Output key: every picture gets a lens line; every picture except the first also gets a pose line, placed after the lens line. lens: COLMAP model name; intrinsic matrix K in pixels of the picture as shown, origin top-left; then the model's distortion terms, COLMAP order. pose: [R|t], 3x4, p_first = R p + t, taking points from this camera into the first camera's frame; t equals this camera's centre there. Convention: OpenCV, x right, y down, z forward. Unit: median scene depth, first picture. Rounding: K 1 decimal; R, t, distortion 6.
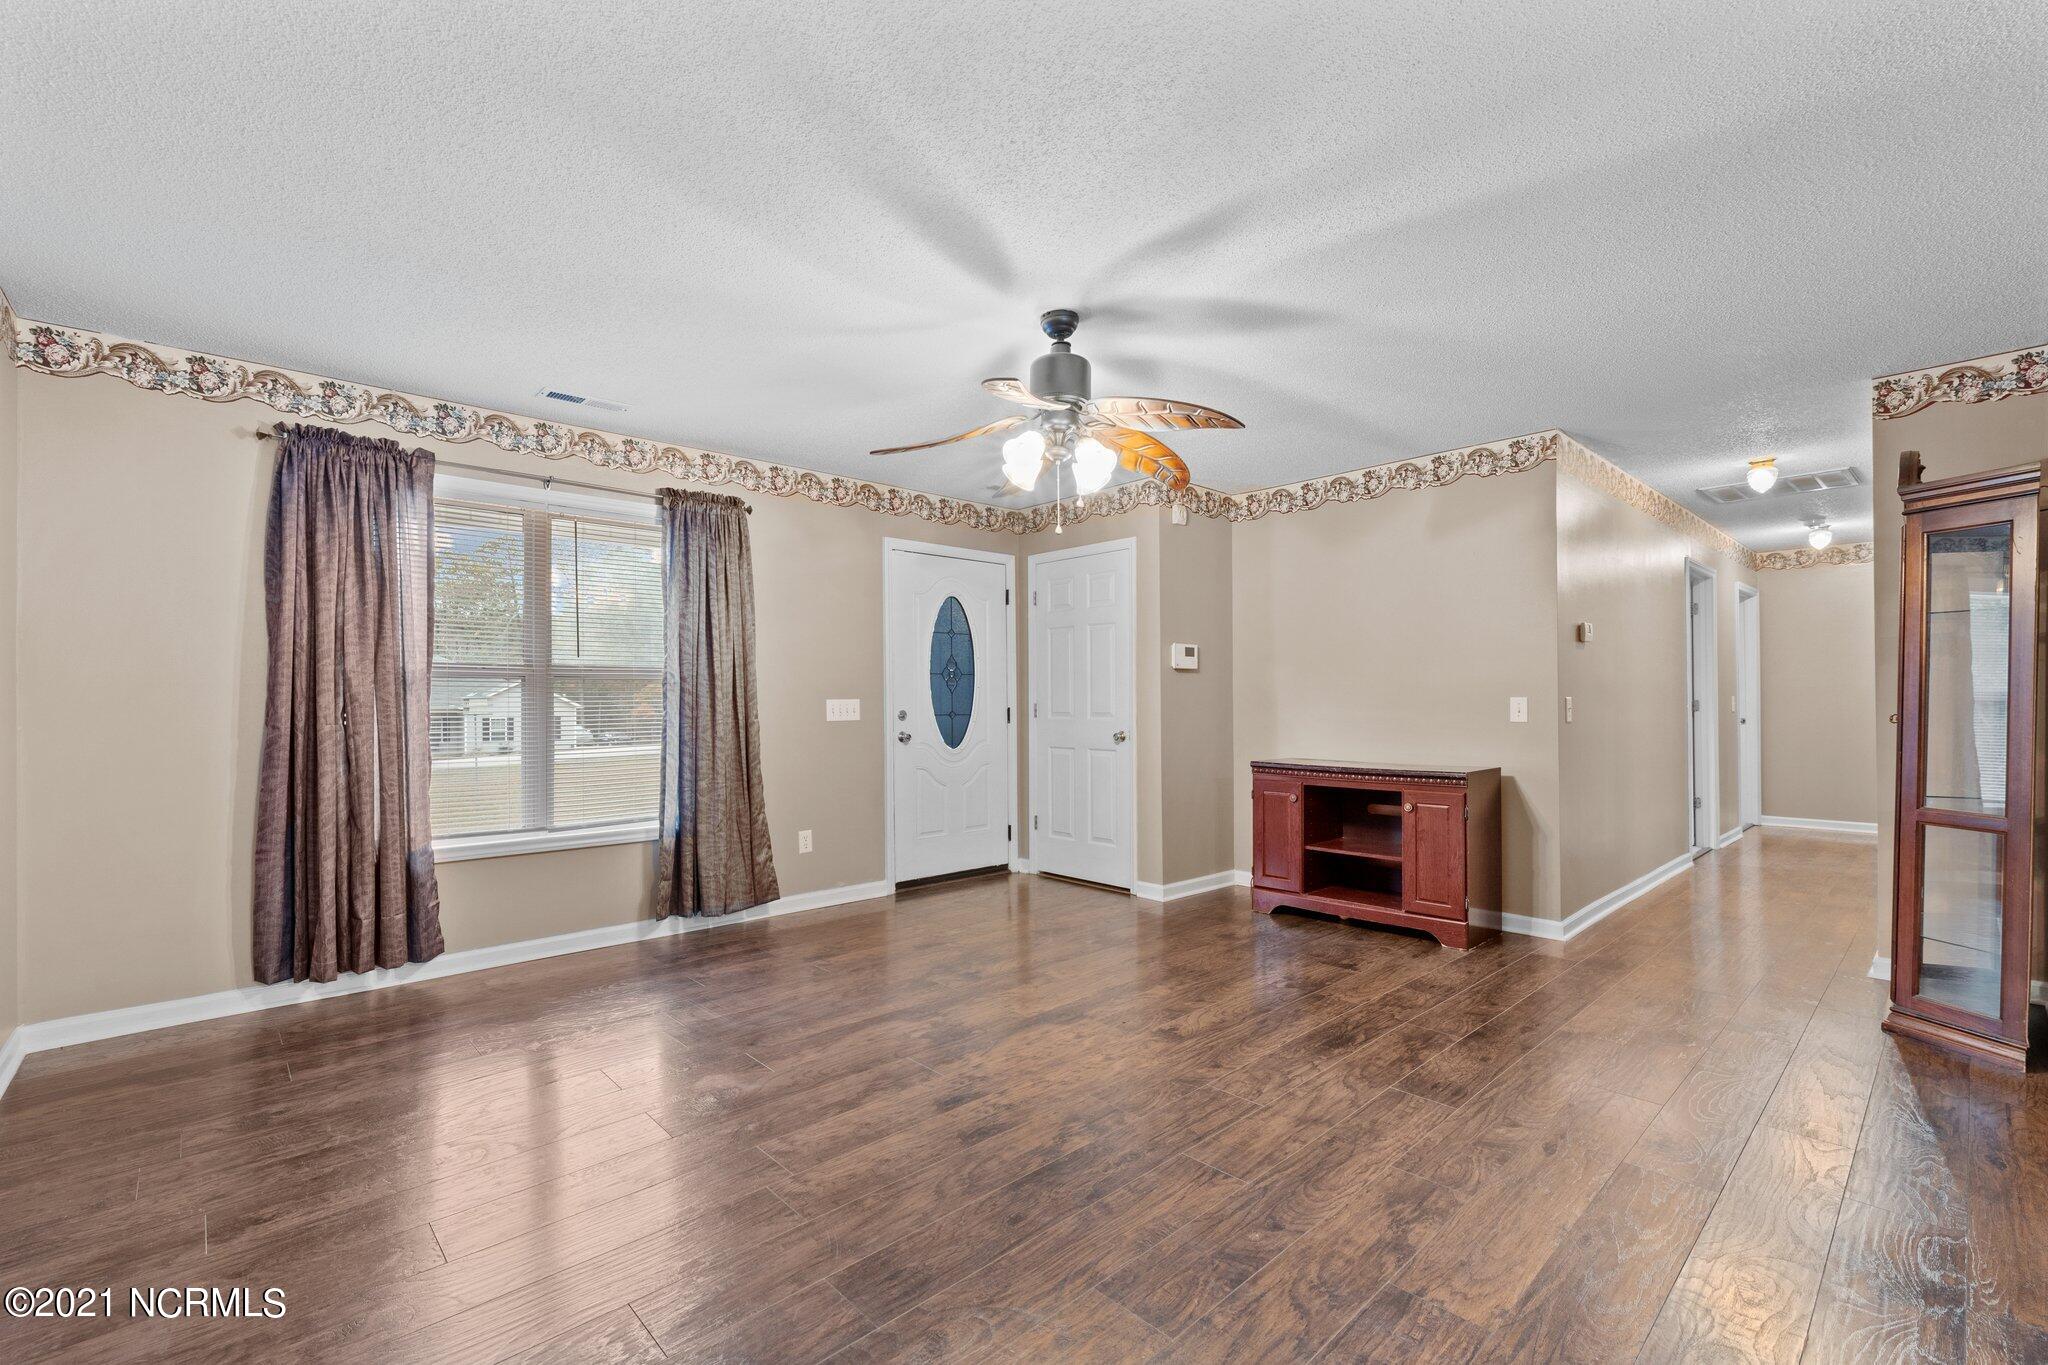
lens RADIAL K [[883.4, 0, 1024.9], [0, 883.4, 685.5], [0, 0, 1]] dist [-0.002831, -0.000716]
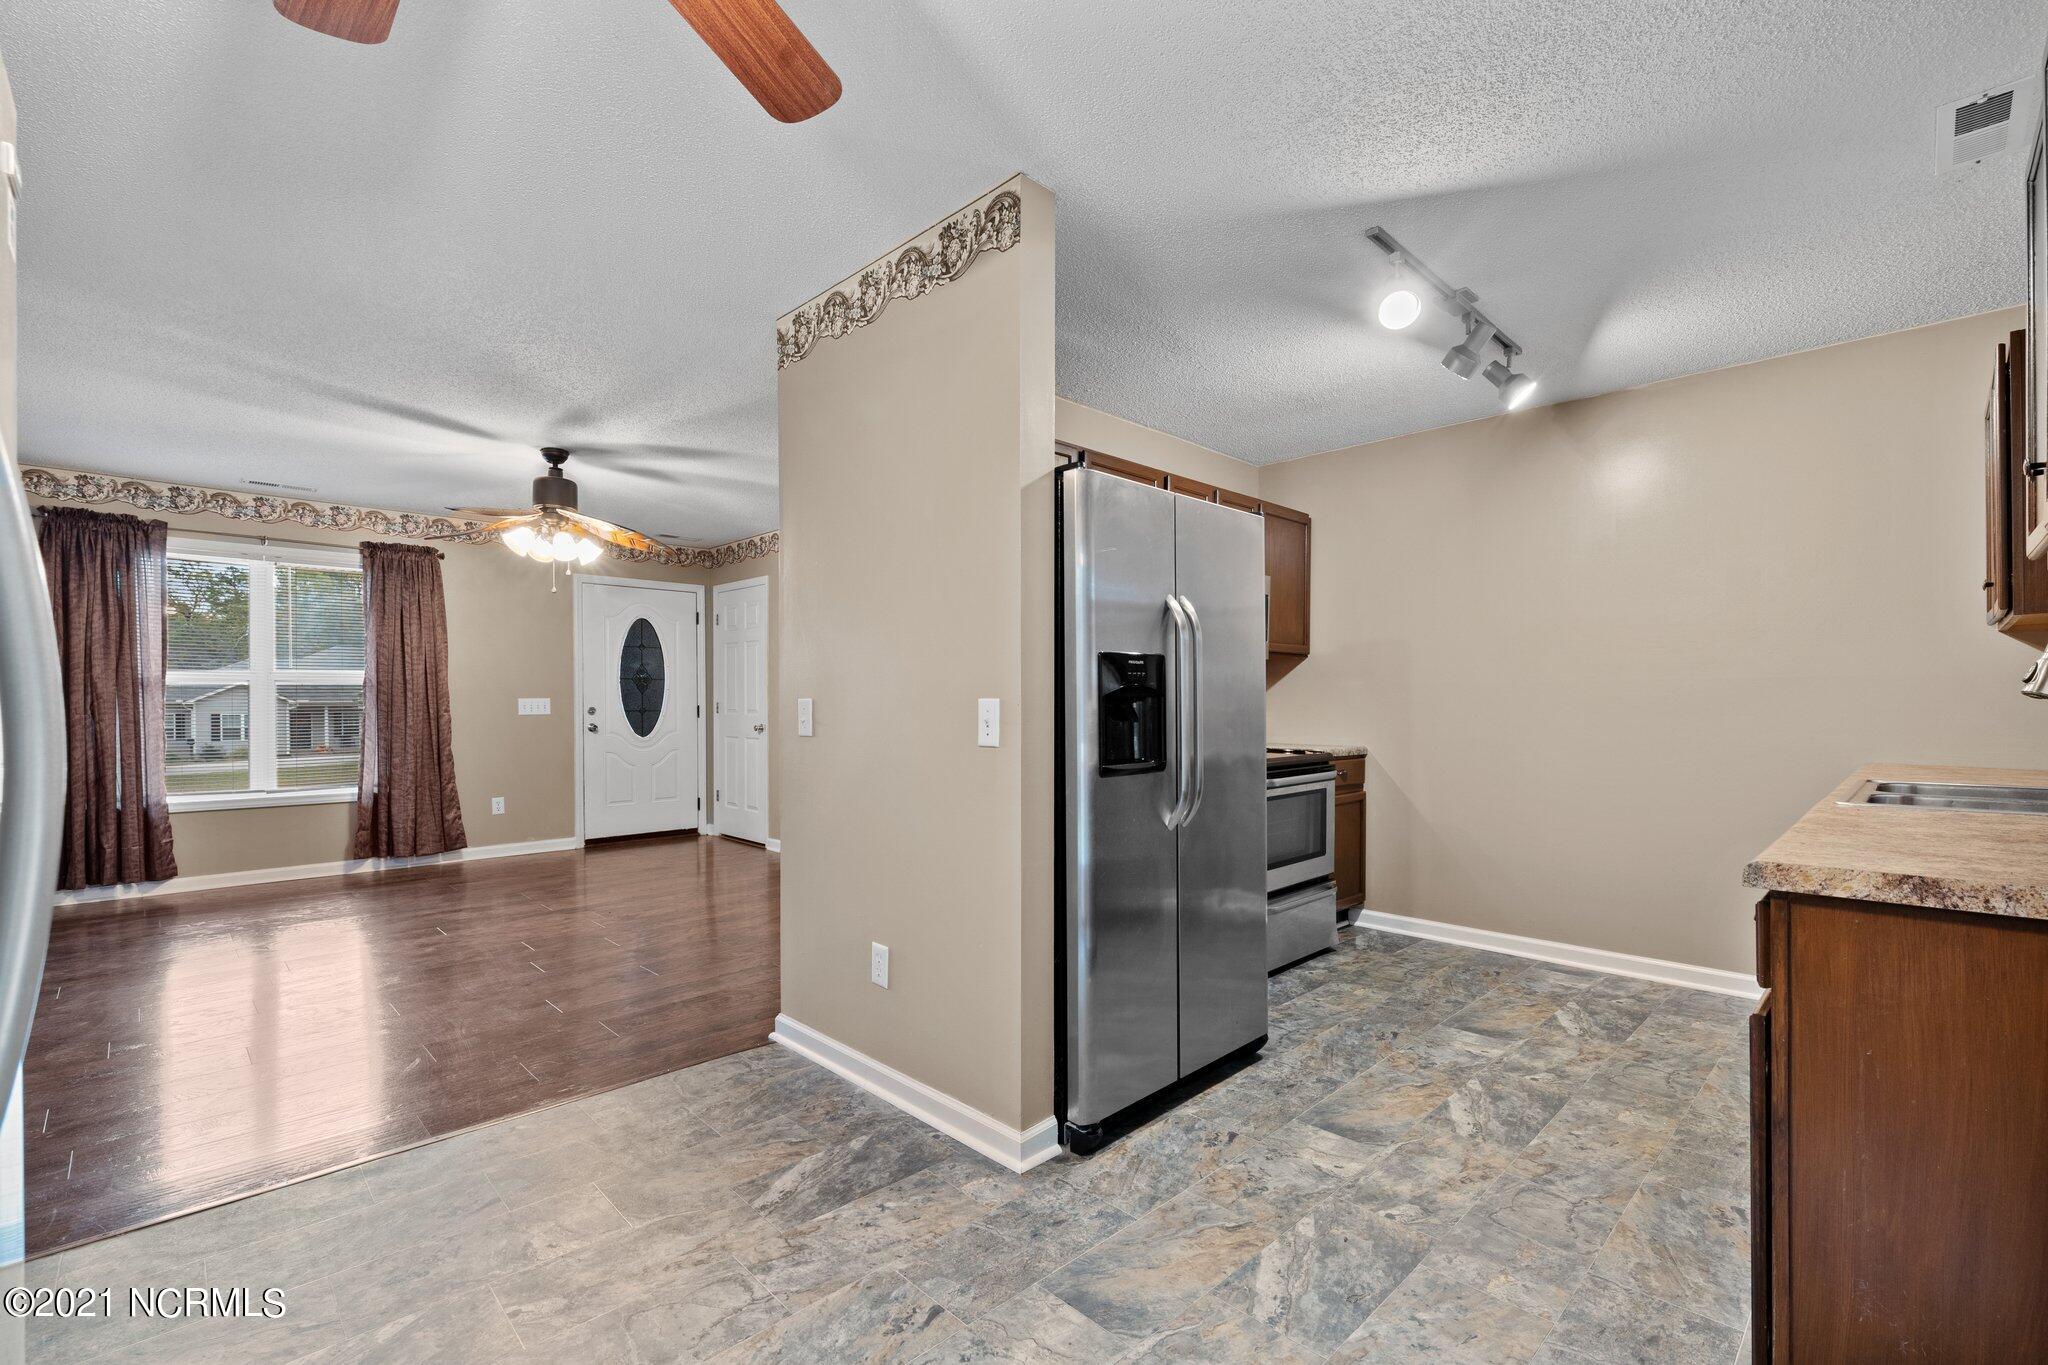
lens RADIAL K [[883.4, 0, 1024.7], [0, 883.4, 696.1], [0, 0, 1]] dist [-0.002831, -0.000716]
pose [[0.999436, 0.006956, 0.032839, 0.566745], [-0.007462, 0.999855, 0.015320, -0.015525], [-0.032728, -0.015556, 0.999343, -0.393543]]
